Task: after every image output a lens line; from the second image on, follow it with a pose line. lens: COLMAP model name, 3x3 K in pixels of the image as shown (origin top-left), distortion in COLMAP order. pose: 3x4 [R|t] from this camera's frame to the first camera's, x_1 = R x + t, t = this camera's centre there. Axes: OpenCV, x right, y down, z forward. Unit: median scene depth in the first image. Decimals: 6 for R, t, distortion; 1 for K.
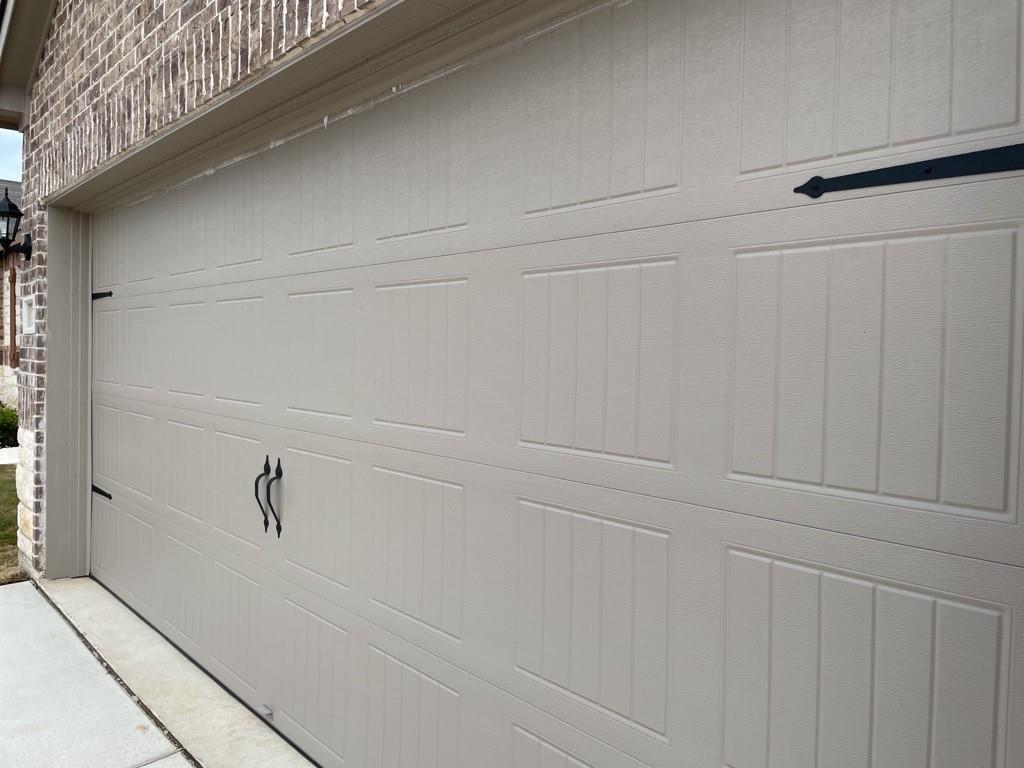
lens RADIAL K [[779.5, 0, 510.3], [0, 779.5, 373.6], [0, 0, 1]] dist [0.092512, -0.127574]
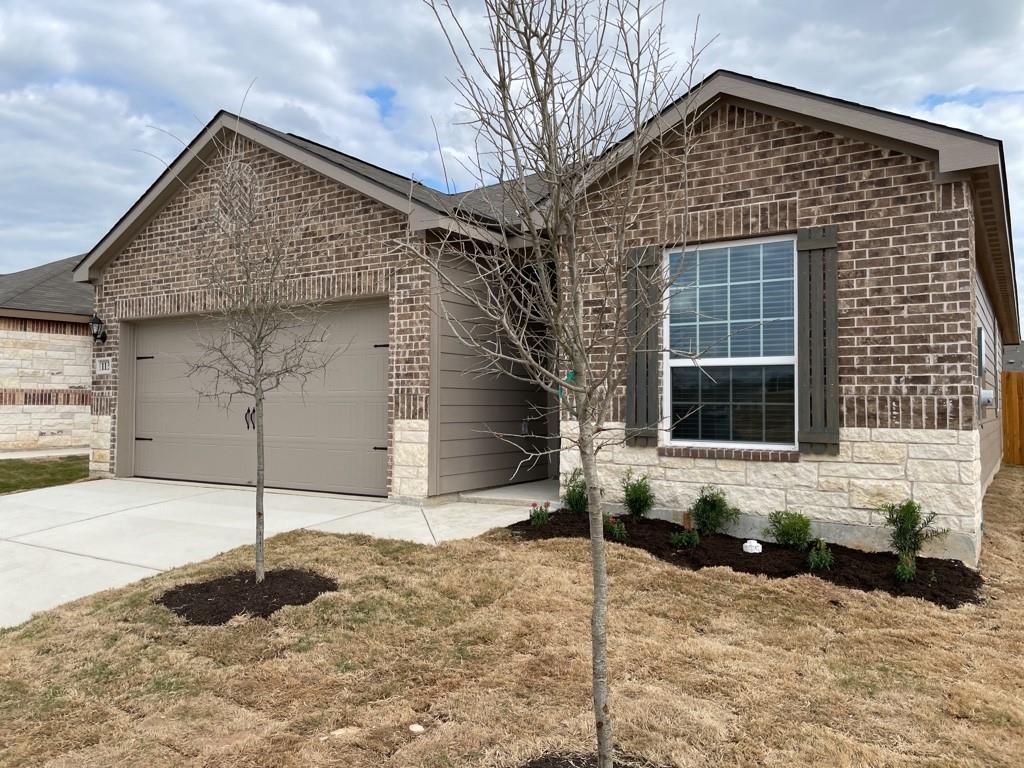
lens RADIAL K [[779.5, 0, 510.3], [0, 779.5, 373.6], [0, 0, 1]] dist [0.092512, -0.127574]
pose [[0.964336, -0.004588, 0.264640, -0.075776], [0.021141, 0.997990, -0.059735, 0.118192], [-0.263835, 0.063200, 0.962495, -1.612755]]
